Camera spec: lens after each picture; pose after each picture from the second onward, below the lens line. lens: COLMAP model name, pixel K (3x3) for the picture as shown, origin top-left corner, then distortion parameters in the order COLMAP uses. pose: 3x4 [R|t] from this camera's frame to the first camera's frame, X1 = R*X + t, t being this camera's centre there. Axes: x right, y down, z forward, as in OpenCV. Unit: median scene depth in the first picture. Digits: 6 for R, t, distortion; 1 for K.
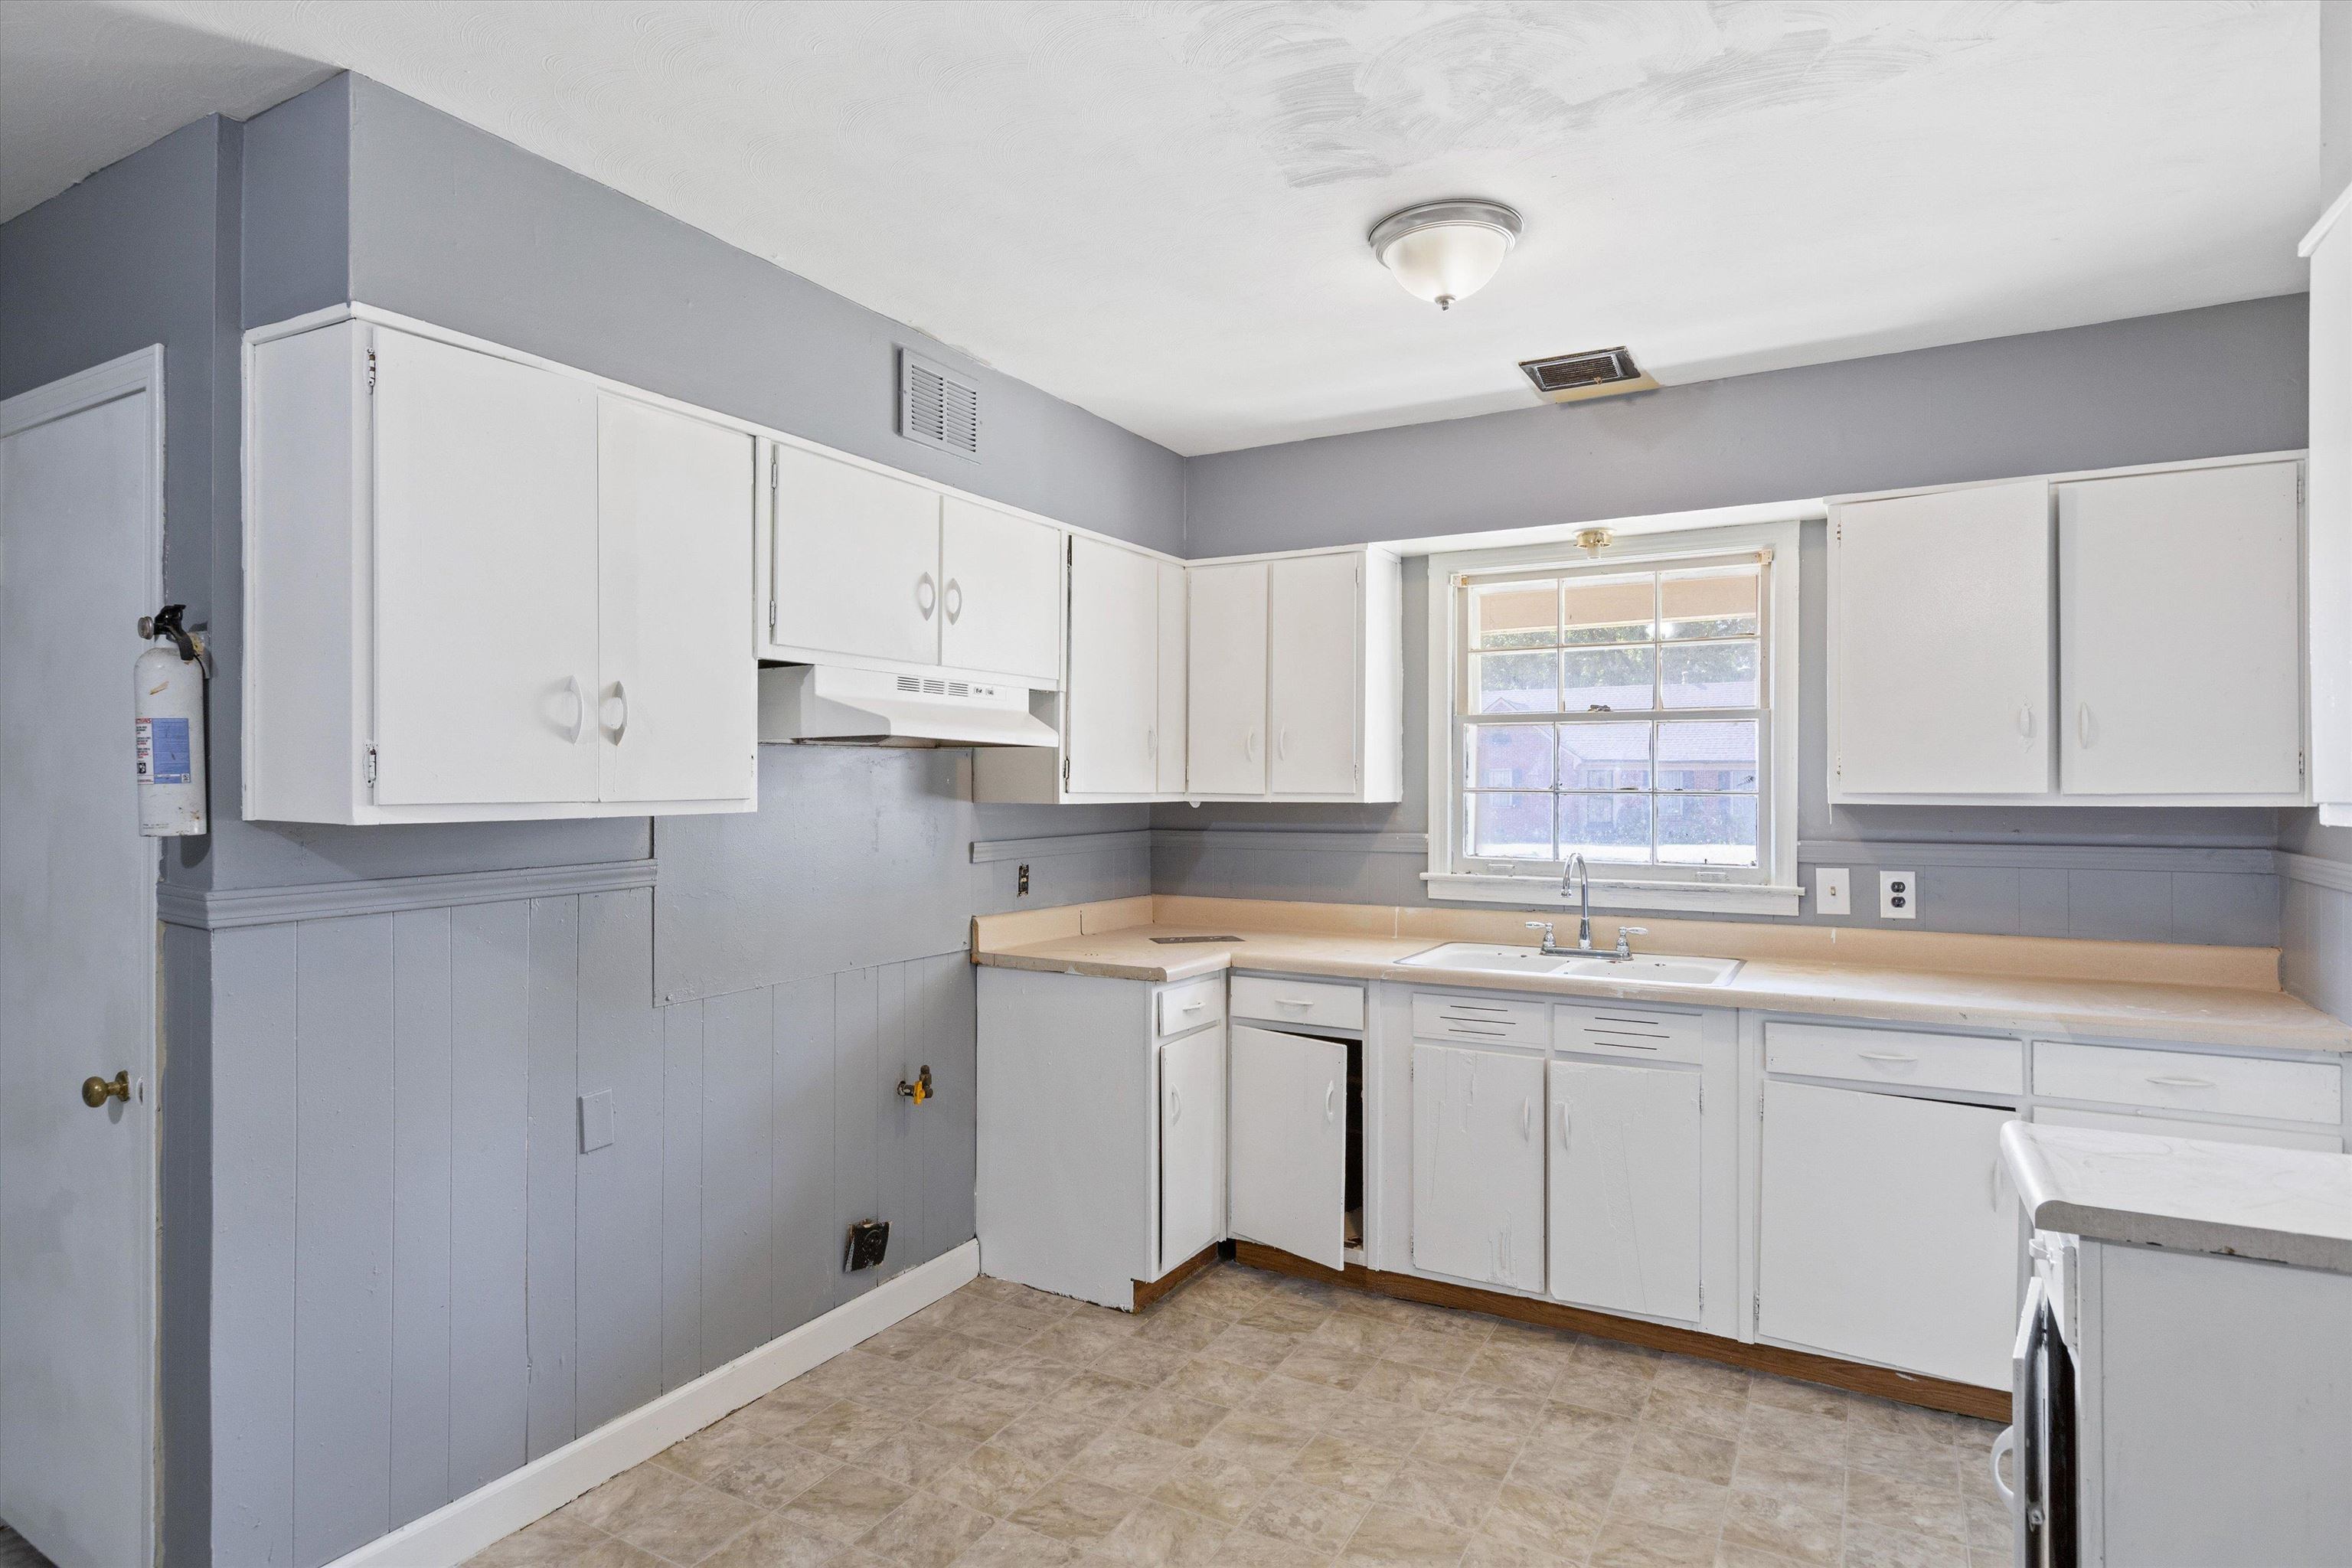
lens RADIAL K [[1267.8, 0, 1162.5], [0, 1267.8, 781.0], [0, 0, 1]] dist [0.005474, 0.000911]
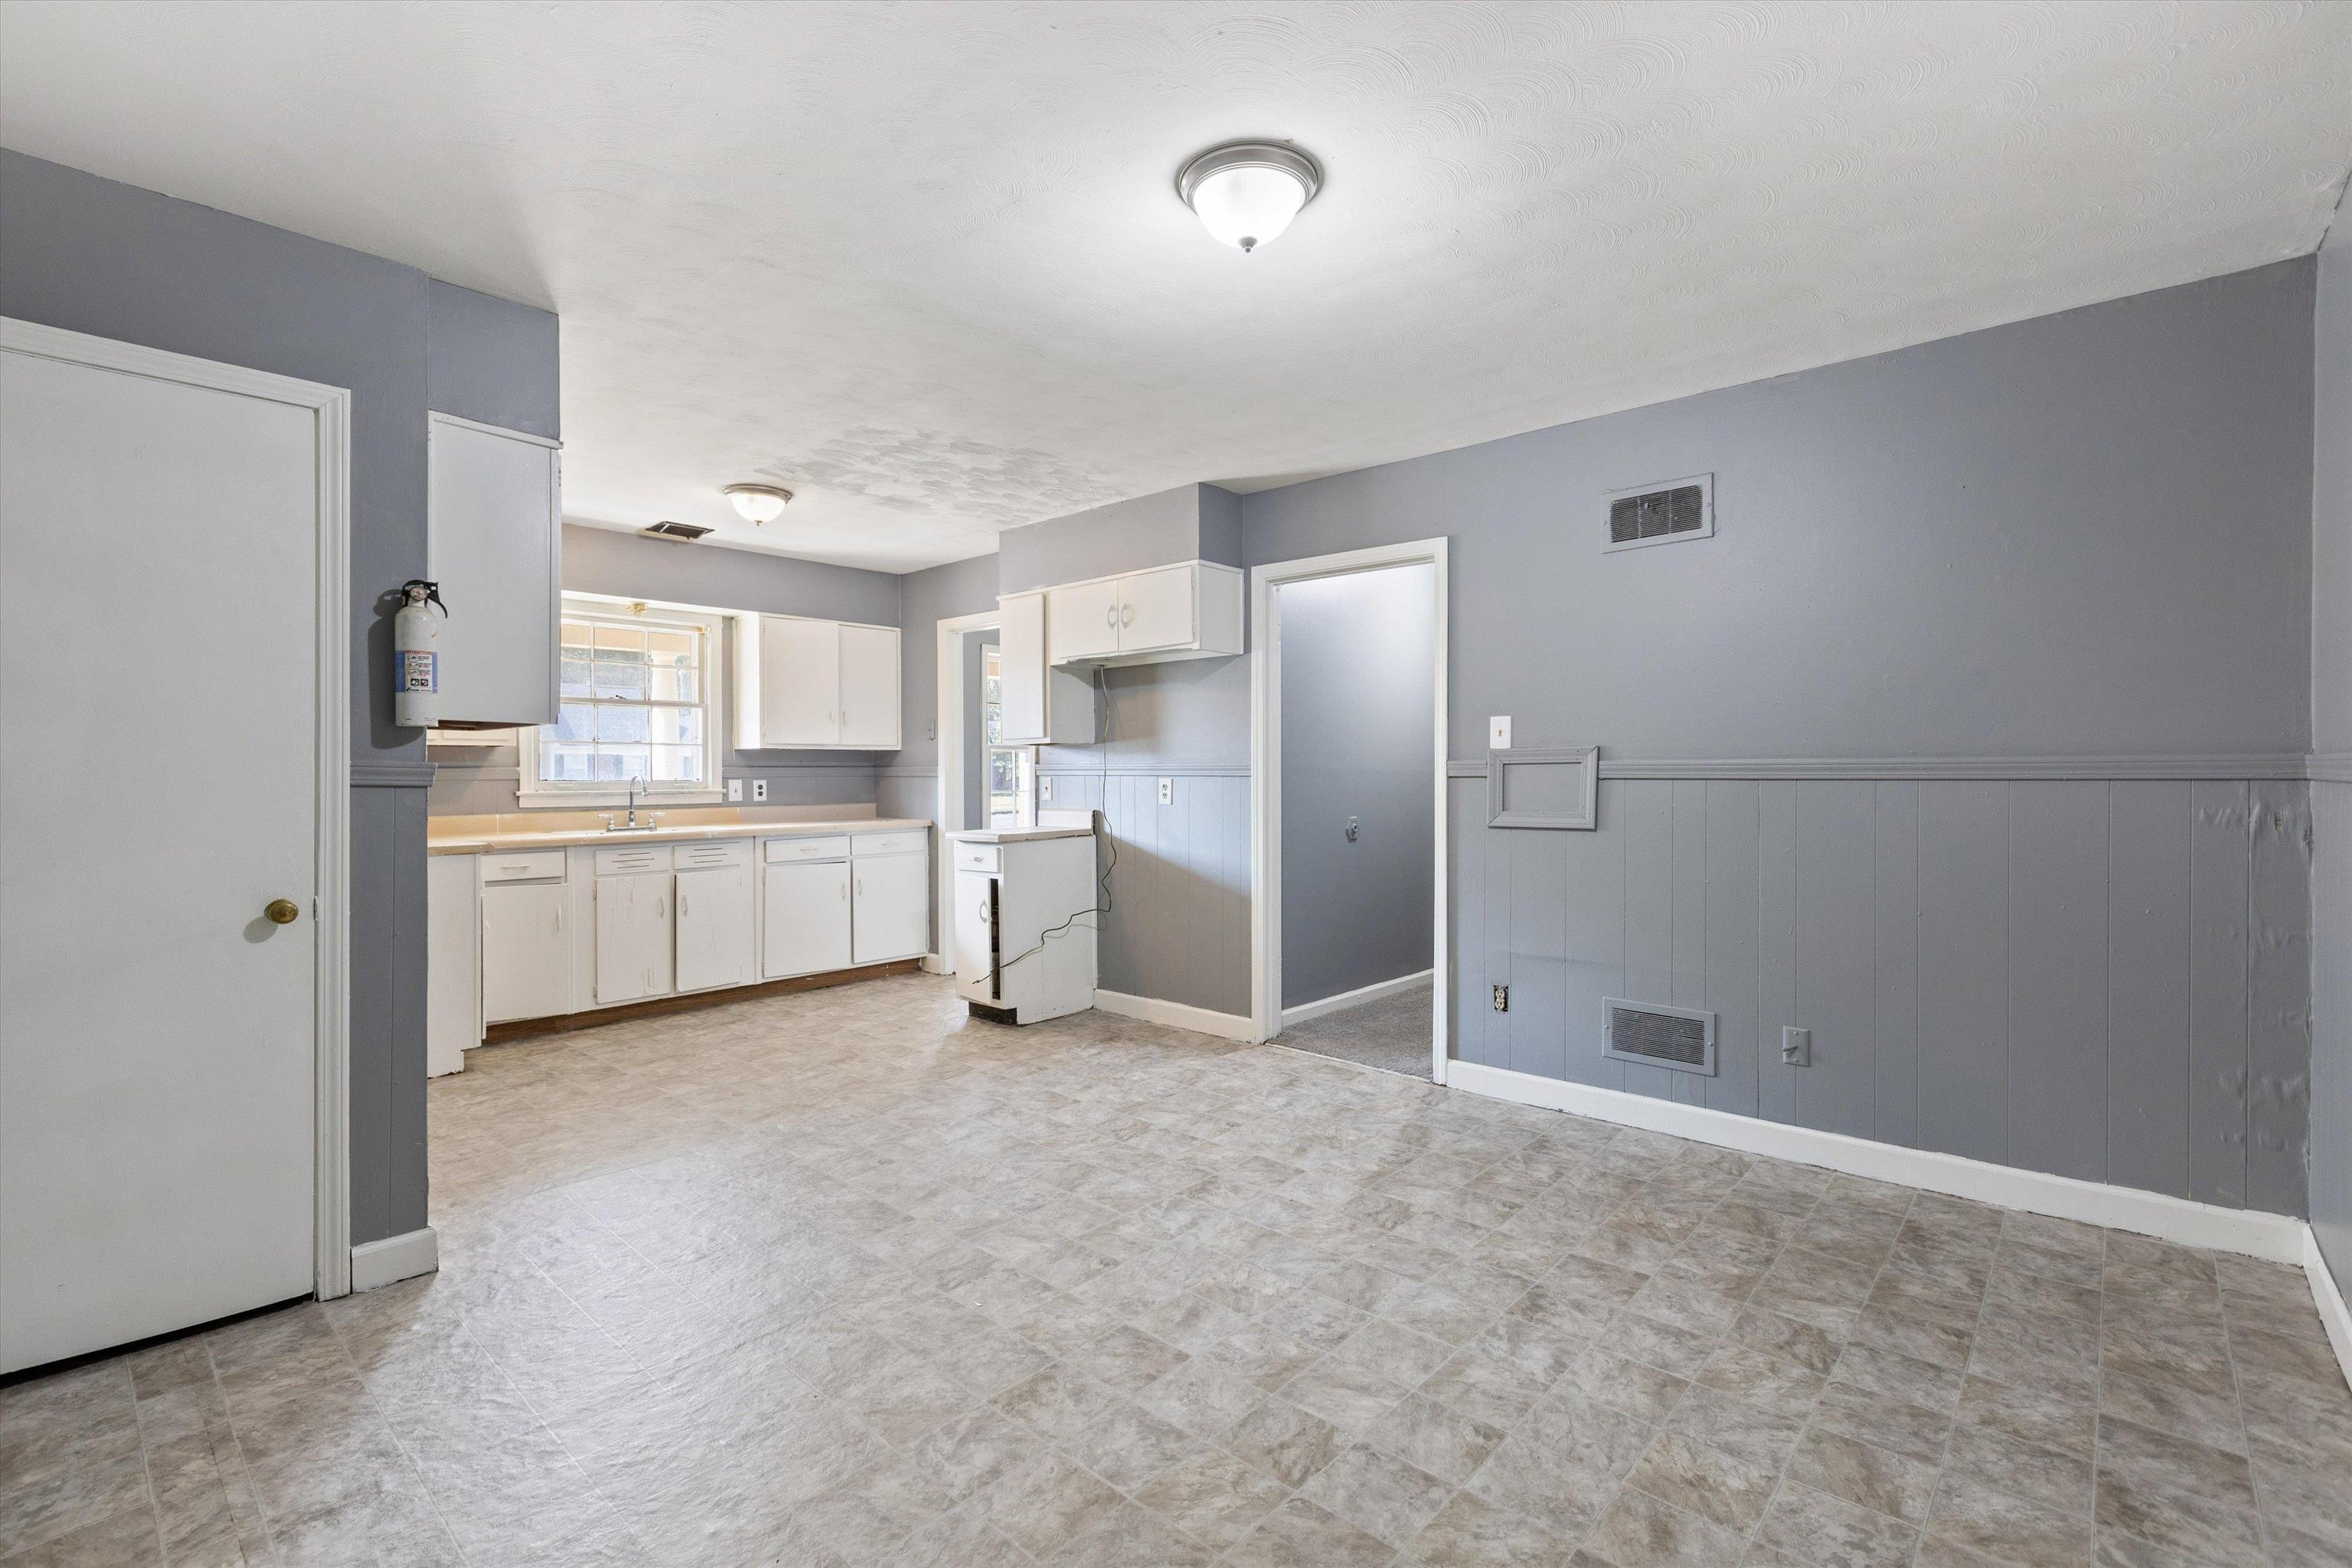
lens RADIAL K [[1050.3, 0, 1162.2], [0, 1050.3, 772.5], [0, 0, 1]] dist [-0.003260, 0.000441]
pose [[0.223423, -0.000635, 0.974721, -1.051523], [0.002355, 0.999997, 0.000111, 0.057954], [-0.974719, 0.002271, 0.223424, -0.106711]]
